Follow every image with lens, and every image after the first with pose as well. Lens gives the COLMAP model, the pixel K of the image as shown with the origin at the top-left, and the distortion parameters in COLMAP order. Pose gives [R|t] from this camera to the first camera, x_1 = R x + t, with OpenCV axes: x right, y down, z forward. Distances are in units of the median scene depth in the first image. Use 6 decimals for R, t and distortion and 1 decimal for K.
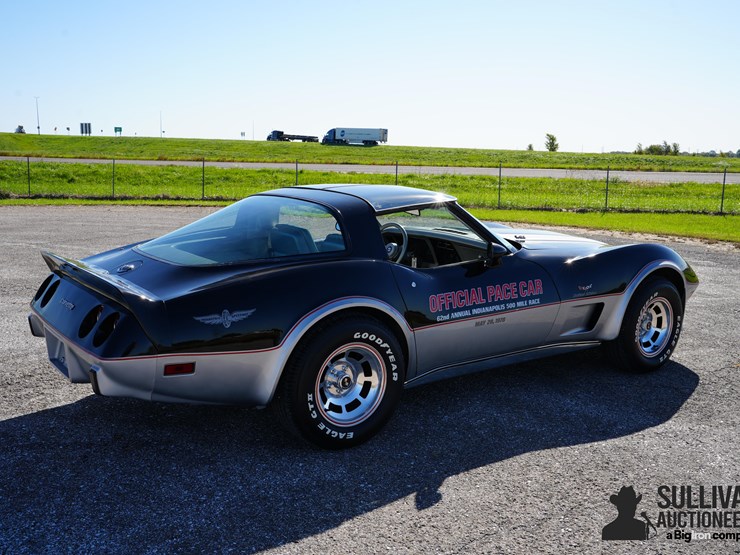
lens RADIAL K [[764.0, 0, 398.5], [0, 764.0, 278.9], [0, 0, 1]] dist [0.012383, 0.027723]
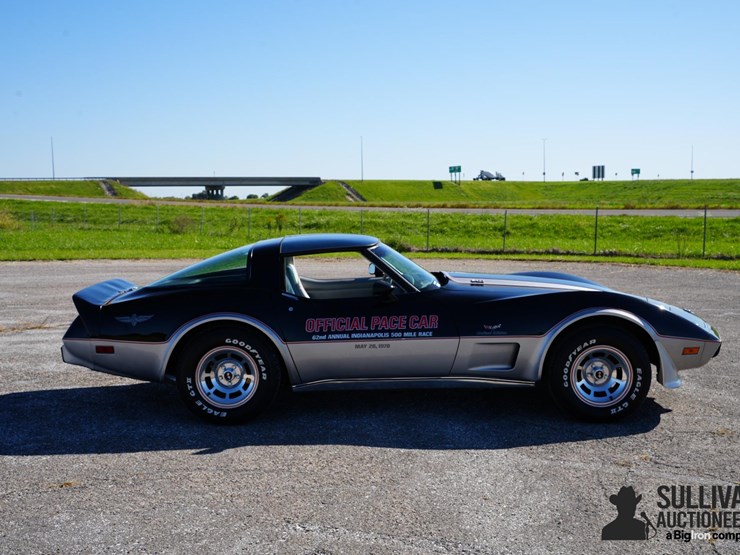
lens RADIAL K [[946.3, 0, 370.0], [0, 946.3, 277.5], [0, 0, 1]] dist [0.121717, -0.025033]
pose [[0.835002, 0.025267, -0.549667, 0.930882], [-0.070235, 0.995668, -0.060926, 0.039391], [0.545746, 0.089479, 0.833159, -0.255287]]
